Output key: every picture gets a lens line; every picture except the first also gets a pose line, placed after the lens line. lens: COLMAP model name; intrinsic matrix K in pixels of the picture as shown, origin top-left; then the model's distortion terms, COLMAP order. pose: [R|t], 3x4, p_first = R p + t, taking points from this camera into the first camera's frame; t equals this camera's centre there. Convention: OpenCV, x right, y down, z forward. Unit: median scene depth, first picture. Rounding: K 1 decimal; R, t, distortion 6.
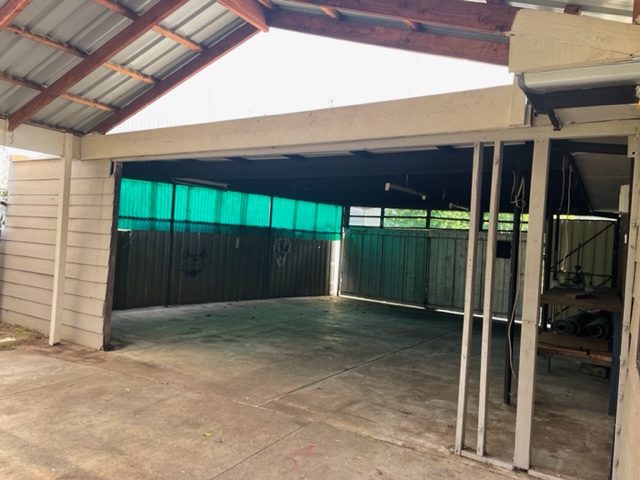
lens RADIAL K [[489.9, 0, 319.1], [0, 489.9, 238.6], [0, 0, 1]] dist [0.028827, -0.032762]
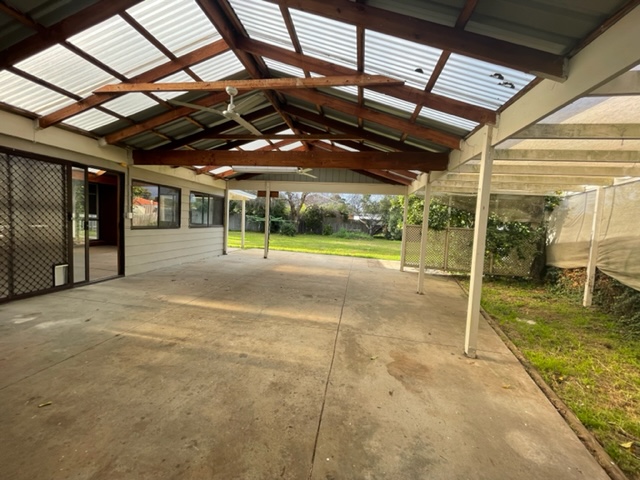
lens RADIAL K [[258.5, 0, 318.8], [0, 258.5, 238.3], [0, 0, 1]] dist [0.000789, -0.000581]
pose [[-0.925677, -0.086510, -0.368291, -0.497138], [-0.113633, 0.992132, 0.052560, -0.010247], [0.360846, 0.090504, -0.928224, 1.599615]]
